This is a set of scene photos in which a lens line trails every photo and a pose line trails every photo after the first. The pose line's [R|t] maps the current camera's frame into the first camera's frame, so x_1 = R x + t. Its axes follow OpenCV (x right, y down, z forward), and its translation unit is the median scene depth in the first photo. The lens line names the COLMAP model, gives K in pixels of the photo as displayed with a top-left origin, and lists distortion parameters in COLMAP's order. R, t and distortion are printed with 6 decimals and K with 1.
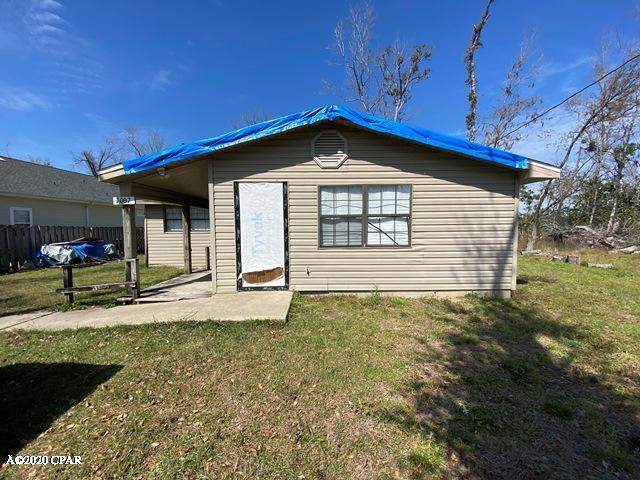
lens RADIAL K [[261.7, 0, 317.7], [0, 261.7, 243.3], [0, 0, 1]] dist [0.047966, -0.044450]
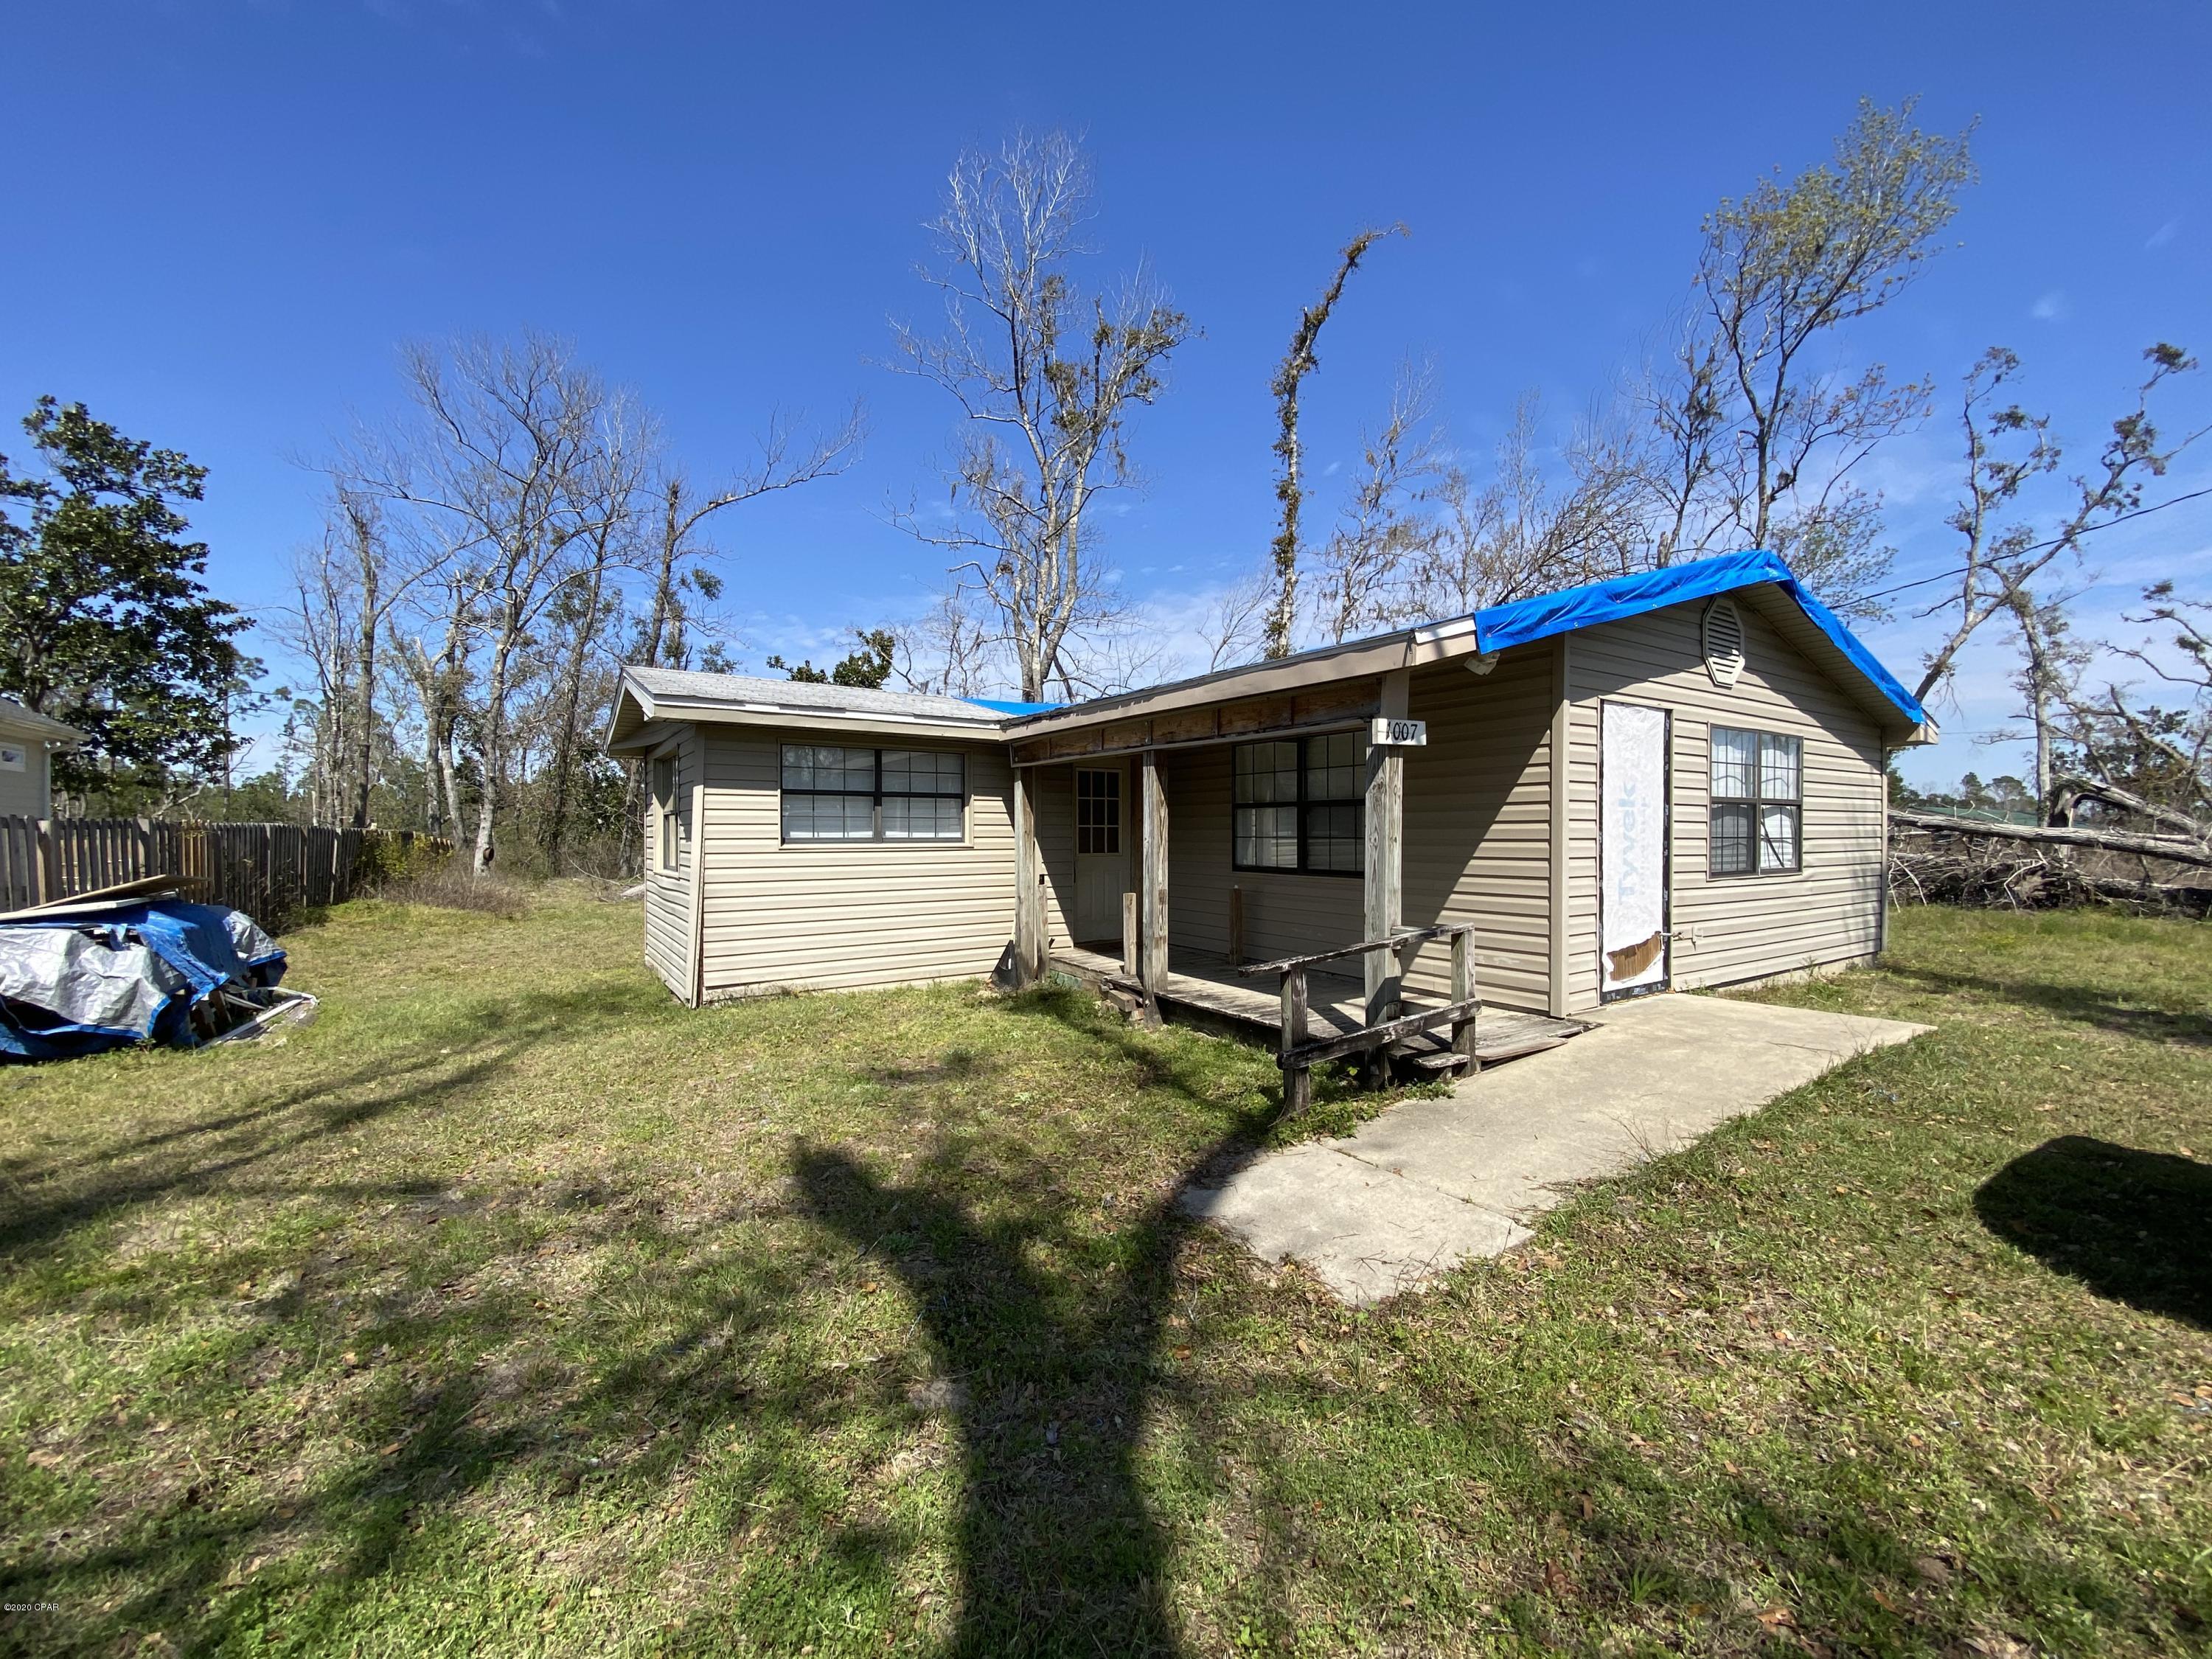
lens RADIAL K [[904.5, 0, 1098.0], [0, 904.5, 840.8], [0, 0, 1]] dist [0.047966, -0.044450]
pose [[0.839997, 0.000261, 0.542591, -1.535428], [0.027767, 0.998669, -0.043468, -0.004331], [-0.541880, 0.051579, 0.838872, 0.320888]]
